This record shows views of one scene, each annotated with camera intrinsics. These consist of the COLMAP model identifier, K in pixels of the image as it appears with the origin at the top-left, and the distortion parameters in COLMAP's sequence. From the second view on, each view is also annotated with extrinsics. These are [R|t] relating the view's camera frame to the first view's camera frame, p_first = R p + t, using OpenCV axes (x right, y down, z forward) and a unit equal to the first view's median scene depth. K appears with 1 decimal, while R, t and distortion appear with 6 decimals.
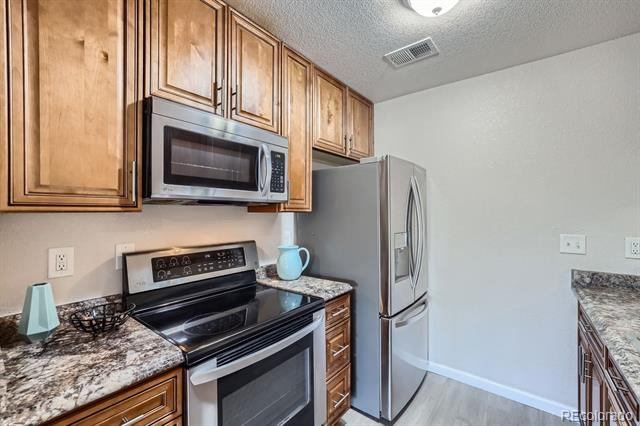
lens RADIAL K [[275.9, 0, 317.5], [0, 275.9, 213.2], [0, 0, 1]] dist [-0.000076, -0.000028]
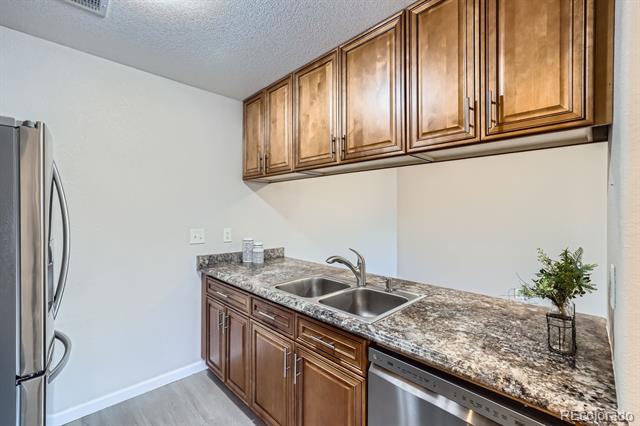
lens RADIAL K [[275.9, 0, 317.5], [0, 275.9, 213.2], [0, 0, 1]] dist [-0.000076, -0.000028]
pose [[0.127994, -0.005694, 0.991759, -0.296568], [0.000499, 0.999984, 0.005677, -0.005248], [-0.991775, -0.000231, 0.127994, 0.276582]]
